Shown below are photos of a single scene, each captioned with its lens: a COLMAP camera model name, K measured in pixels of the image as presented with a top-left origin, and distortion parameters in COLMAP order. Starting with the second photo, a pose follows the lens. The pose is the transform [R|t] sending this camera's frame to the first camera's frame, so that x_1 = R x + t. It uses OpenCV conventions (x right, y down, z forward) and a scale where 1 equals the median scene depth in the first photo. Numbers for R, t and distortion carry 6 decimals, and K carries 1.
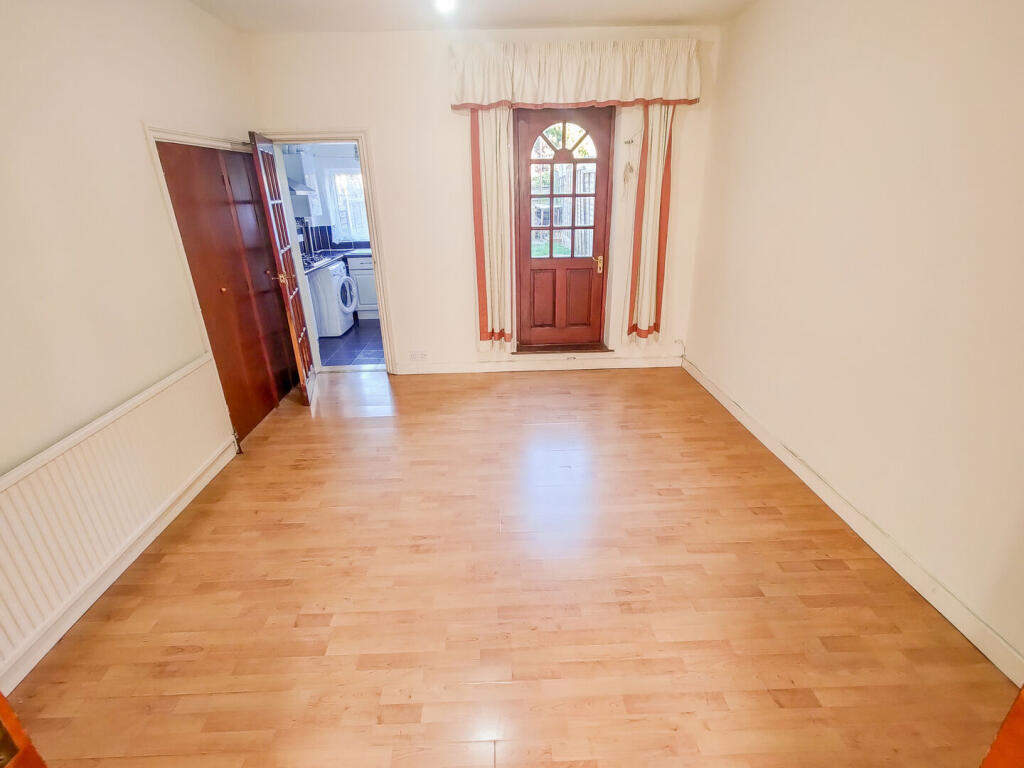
lens RADIAL K [[488.3, 0, 512.0], [0, 488.3, 384.0], [0, 0, 1]] dist [-0.000551, 0.000131]
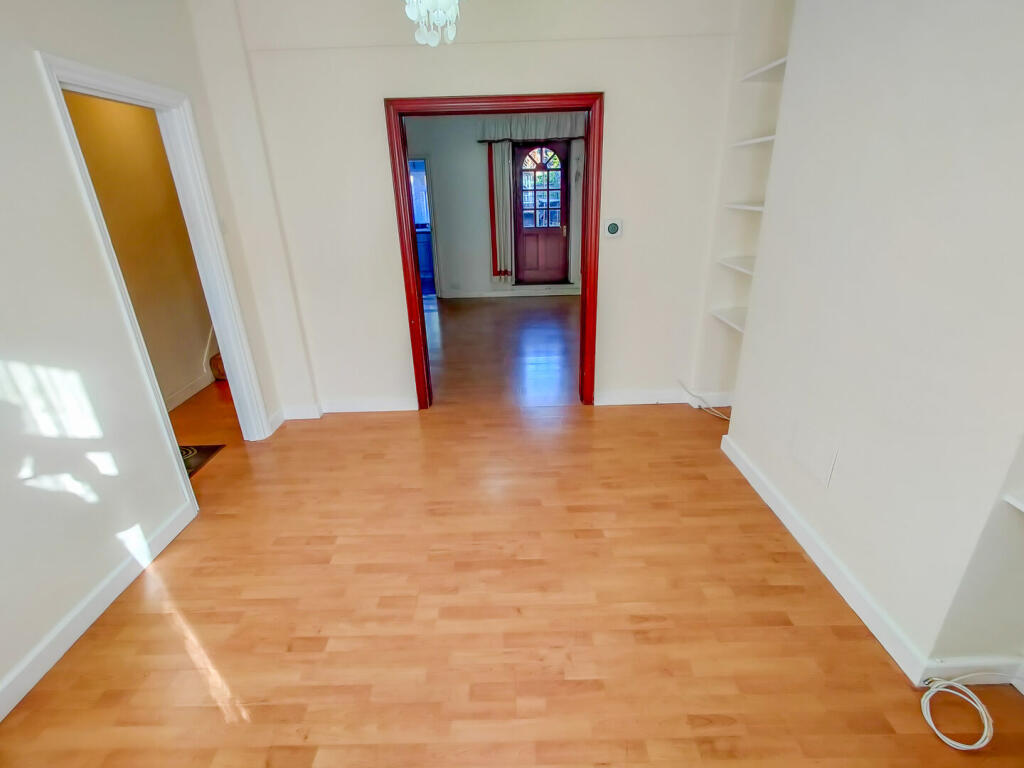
lens RADIAL K [[488.3, 0, 512.0], [0, 488.3, 384.0], [0, 0, 1]] dist [-0.000551, 0.000131]
pose [[0.999810, -0.000737, -0.019466, 0.034907], [0.000864, 0.999979, 0.006476, 0.289381], [0.019461, -0.006492, 0.999790, -0.733168]]
